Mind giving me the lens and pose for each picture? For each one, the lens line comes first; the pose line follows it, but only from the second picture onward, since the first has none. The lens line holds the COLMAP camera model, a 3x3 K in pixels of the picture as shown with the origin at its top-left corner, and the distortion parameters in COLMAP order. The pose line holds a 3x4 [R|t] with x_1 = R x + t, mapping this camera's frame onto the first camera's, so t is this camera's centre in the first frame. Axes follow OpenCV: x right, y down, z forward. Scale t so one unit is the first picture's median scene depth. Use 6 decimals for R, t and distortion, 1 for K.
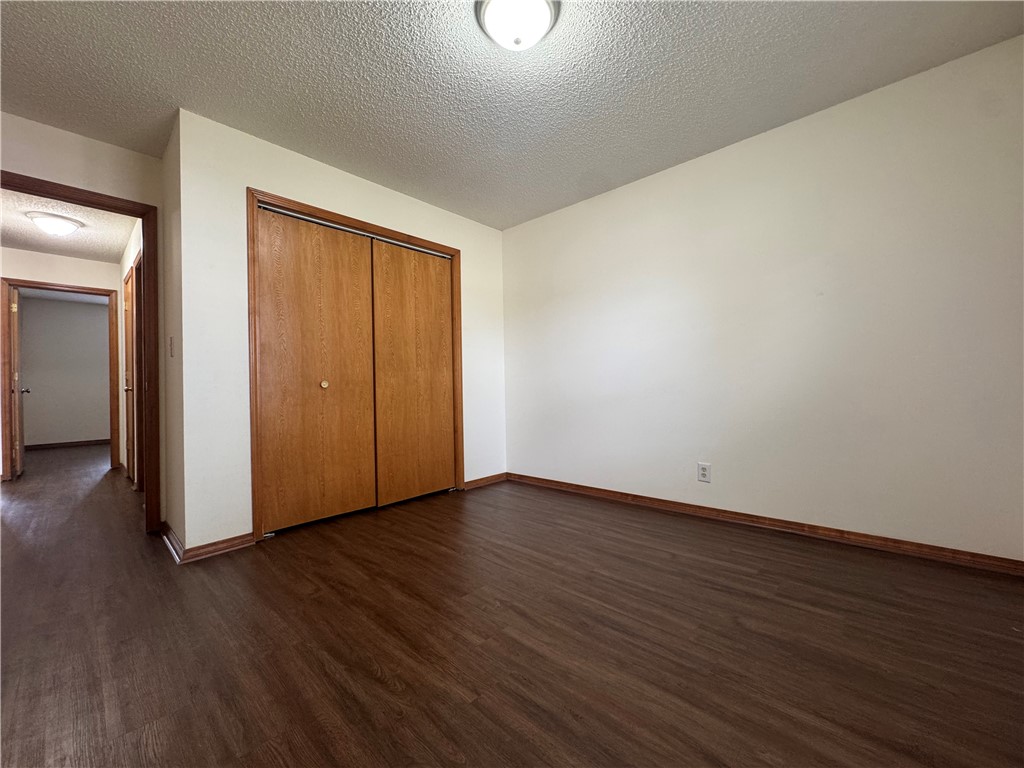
lens RADIAL K [[407.6, 0, 512.0], [0, 407.6, 384.0], [0, 0, 1]] dist [-0.001750, 0.000413]
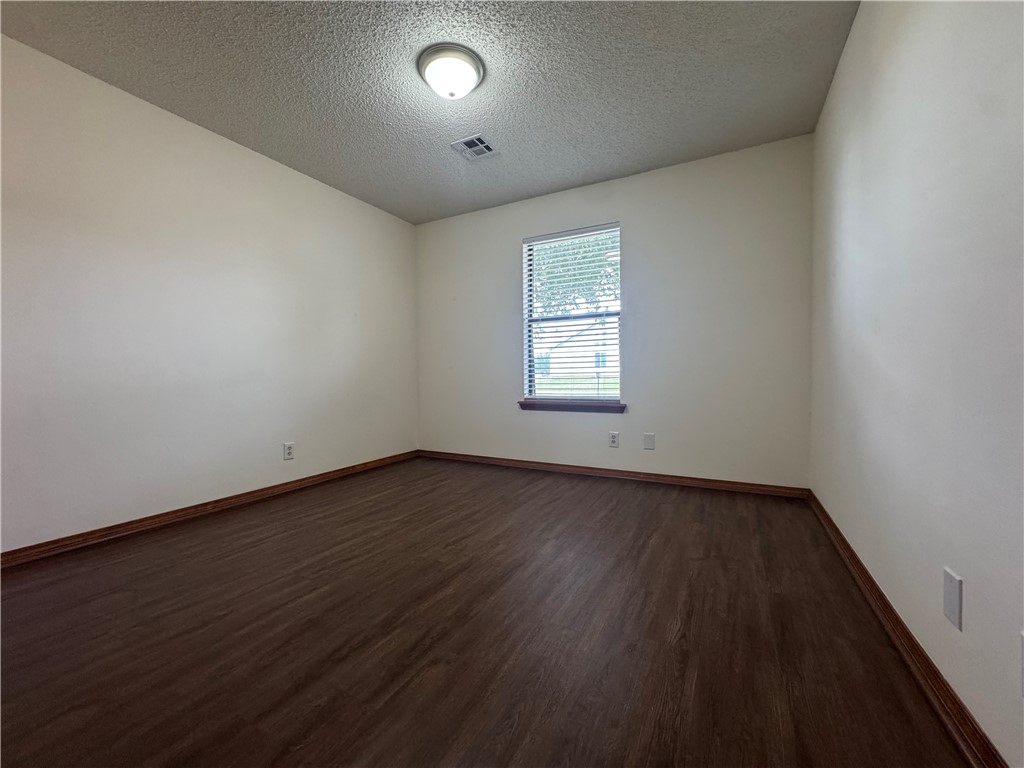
lens RADIAL K [[407.6, 0, 512.0], [0, 407.6, 384.0], [0, 0, 1]] dist [-0.001750, 0.000413]
pose [[-0.255256, 0.002123, 0.966871, -1.001224], [0.006126, 0.999981, -0.000579, 0.050018], [-0.966854, 0.005776, -0.255264, 0.912462]]
